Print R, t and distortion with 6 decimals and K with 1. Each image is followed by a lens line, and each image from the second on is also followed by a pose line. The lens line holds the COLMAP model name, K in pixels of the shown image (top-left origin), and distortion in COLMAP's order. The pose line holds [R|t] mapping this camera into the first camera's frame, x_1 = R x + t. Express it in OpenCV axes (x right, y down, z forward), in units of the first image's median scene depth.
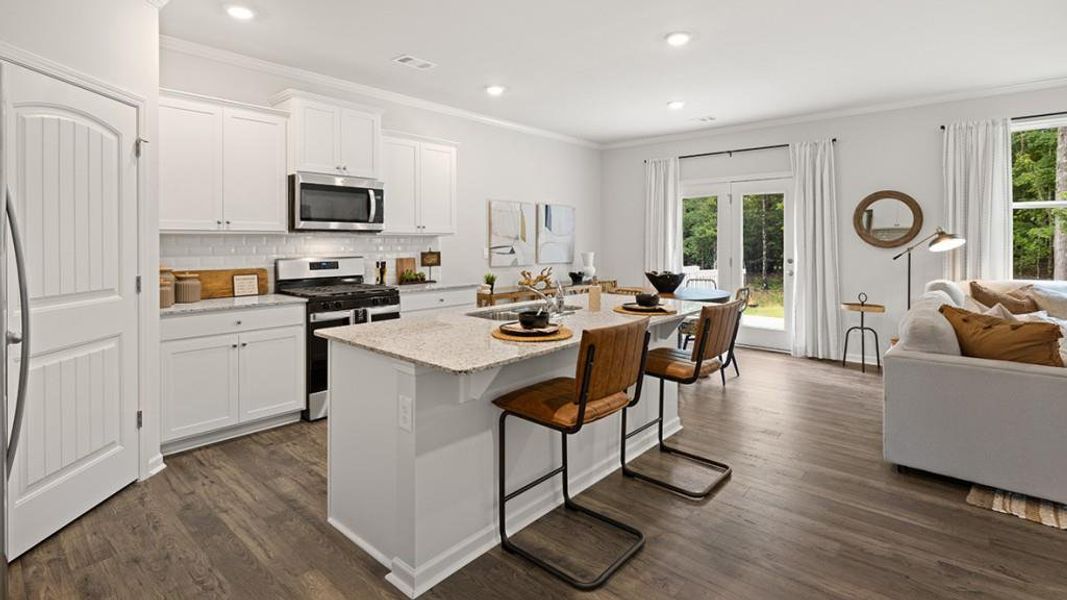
lens RADIAL K [[505.2, 0, 538.0], [0, 505.2, 241.8], [0, 0, 1]] dist [-0.003501, 0.000087]
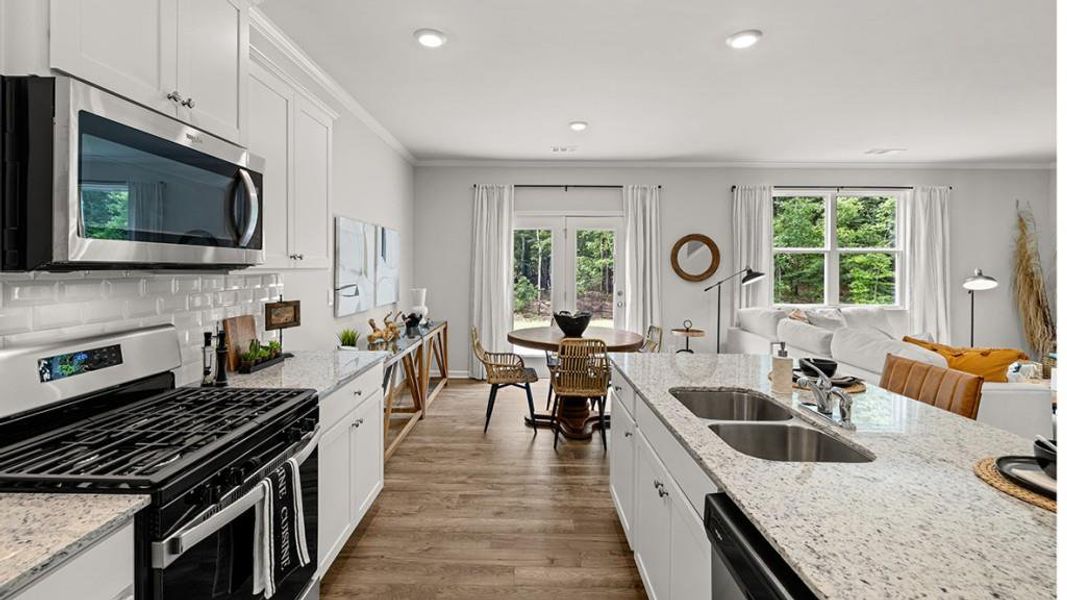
lens RADIAL K [[447.8, 0, 527.9], [0, 447.8, 272.0], [0, 0, 1]] dist [0.000141, -0.000106]
pose [[0.761992, -0.001174, 0.647586, -0.353261], [-0.005623, 0.999949, 0.008430, -0.019499], [-0.647562, -0.010065, 0.761946, 0.503140]]
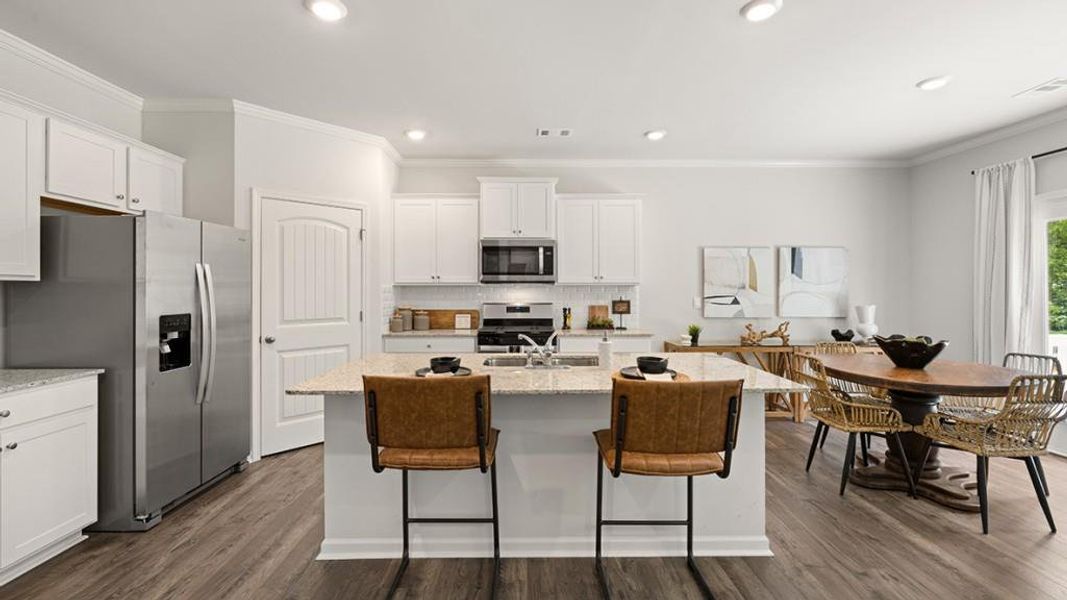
lens RADIAL K [[447.8, 0, 532.8], [0, 447.8, 290.0], [0, 0, 1]] dist [0.000141, -0.000106]
pose [[0.669833, 0.001167, -0.742511, 0.398482], [-0.001930, 0.999998, -0.000170, -0.001830], [0.742509, 0.001546, 0.669834, 0.248680]]
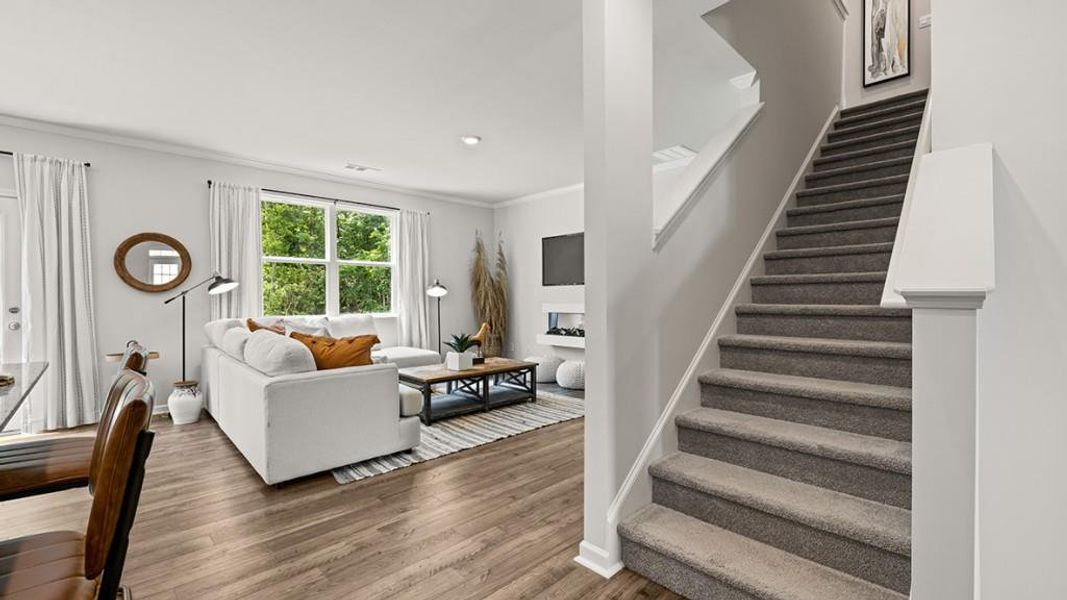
lens RADIAL K [[447.8, 0, 530.4], [0, 447.8, 298.1], [0, 0, 1]] dist [0.000141, -0.000106]
pose [[0.089154, -0.001650, 0.996016, -0.114422], [0.007337, 0.999973, 0.001000, 0.031881], [-0.995991, 0.007219, 0.089164, 0.233099]]
